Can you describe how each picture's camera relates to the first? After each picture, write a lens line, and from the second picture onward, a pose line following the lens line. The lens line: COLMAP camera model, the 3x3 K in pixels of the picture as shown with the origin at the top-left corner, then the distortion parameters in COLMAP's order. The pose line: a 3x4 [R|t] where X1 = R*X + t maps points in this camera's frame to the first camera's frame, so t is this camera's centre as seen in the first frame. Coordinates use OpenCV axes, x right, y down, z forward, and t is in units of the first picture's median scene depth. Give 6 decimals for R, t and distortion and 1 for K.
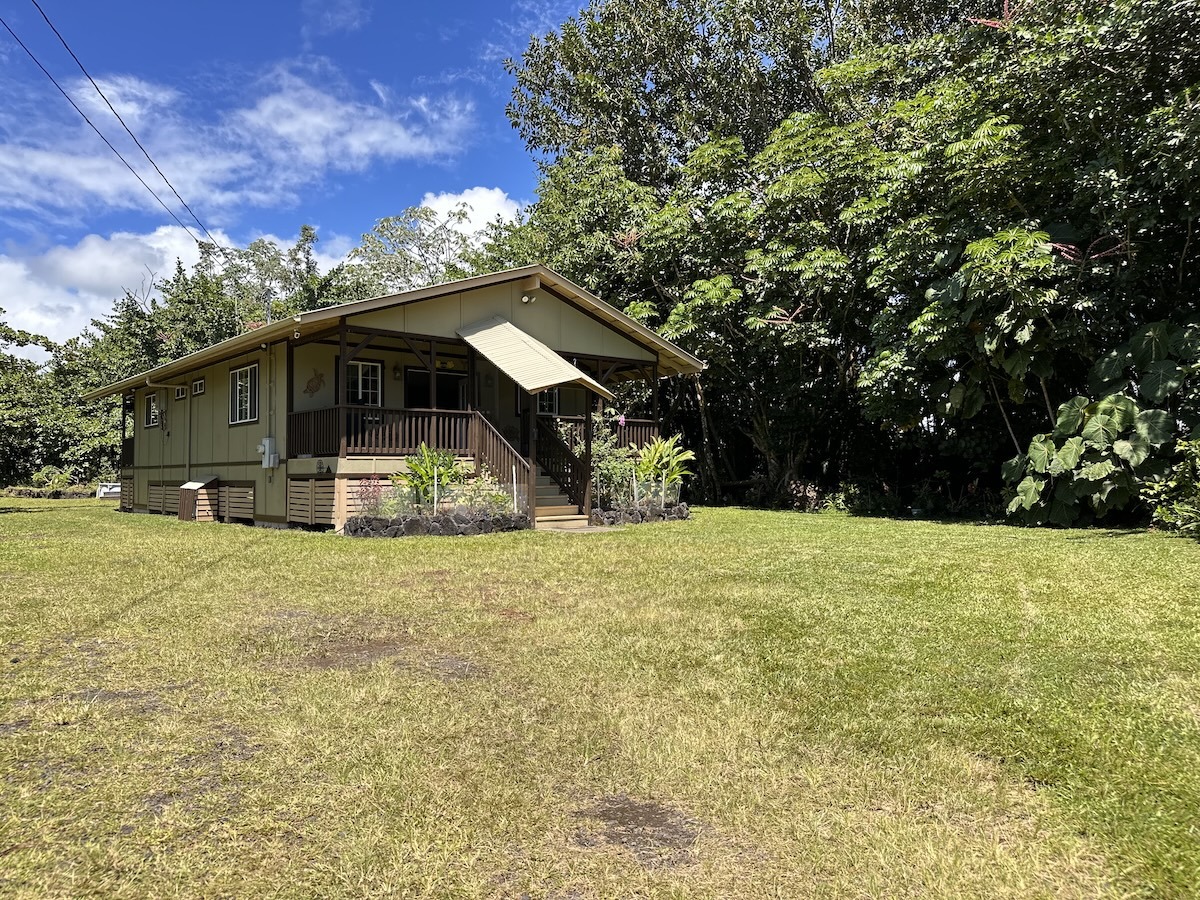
lens RADIAL K [[831.2, 0, 600.0], [0, 831.2, 450.0], [0, 0, 1]] dist [0.050503, -0.087210]
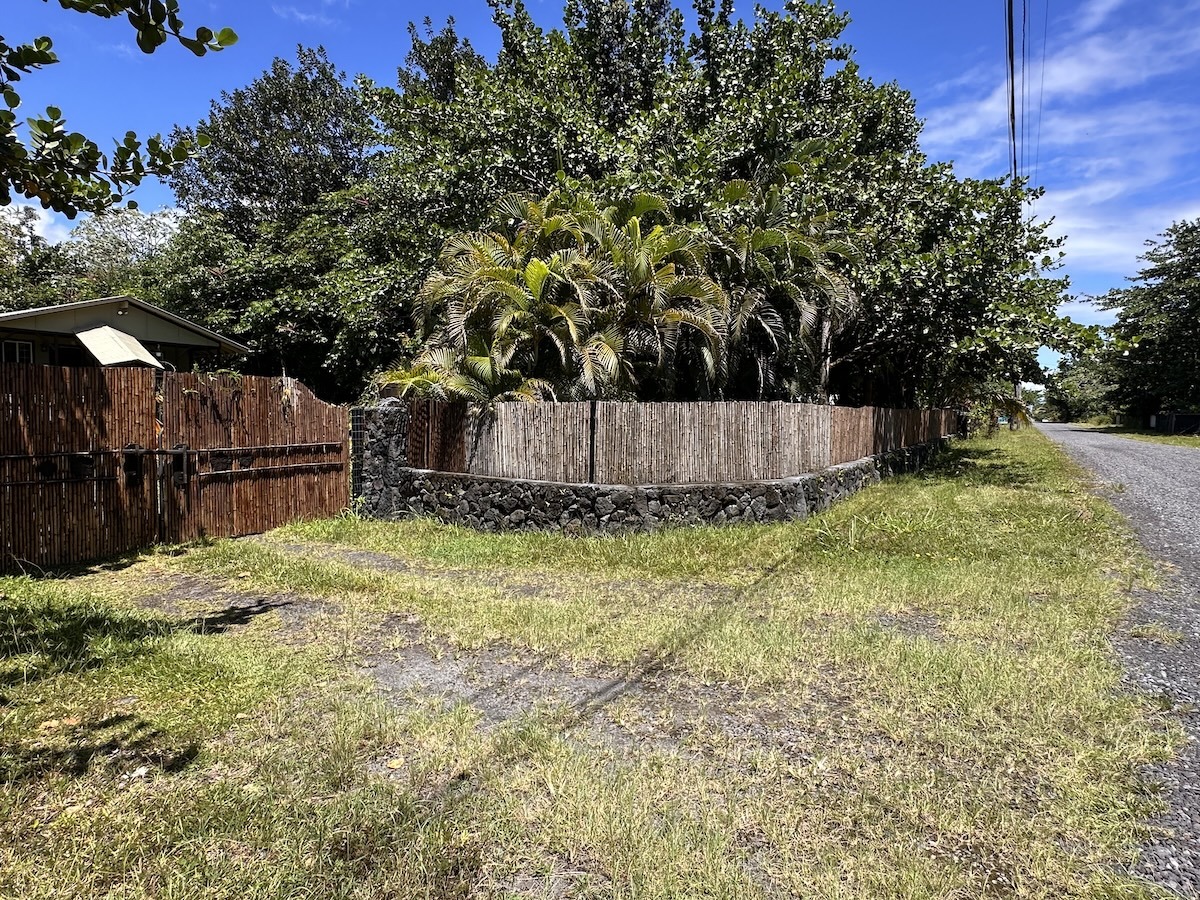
lens RADIAL K [[677.4, 0, 600.7], [0, 677.4, 441.9], [0, 0, 1]] dist [-0.002082, -0.001498]
pose [[0.950575, 0.009364, 0.310352, 0.376153], [-0.032220, 0.997124, 0.068599, -0.025583], [-0.308817, -0.075208, 0.948143, -0.637534]]
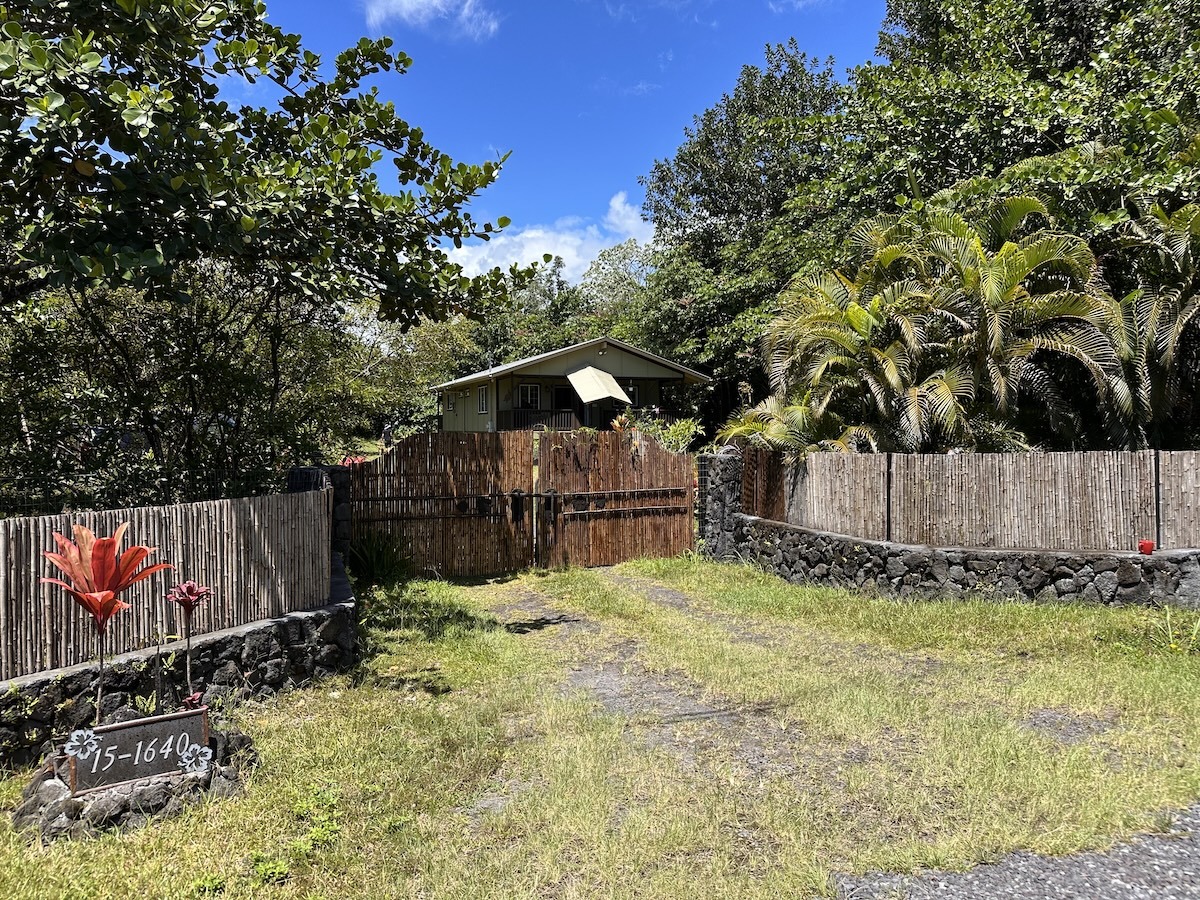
lens RADIAL K [[831.2, 0, 600.0], [0, 831.2, 450.0], [0, 0, 1]] dist [0.050503, -0.087210]
pose [[0.938634, 0.013036, -0.344667, 0.491430], [0.006599, 0.998424, 0.055732, -0.047876], [0.344851, -0.054586, 0.937069, -0.730327]]
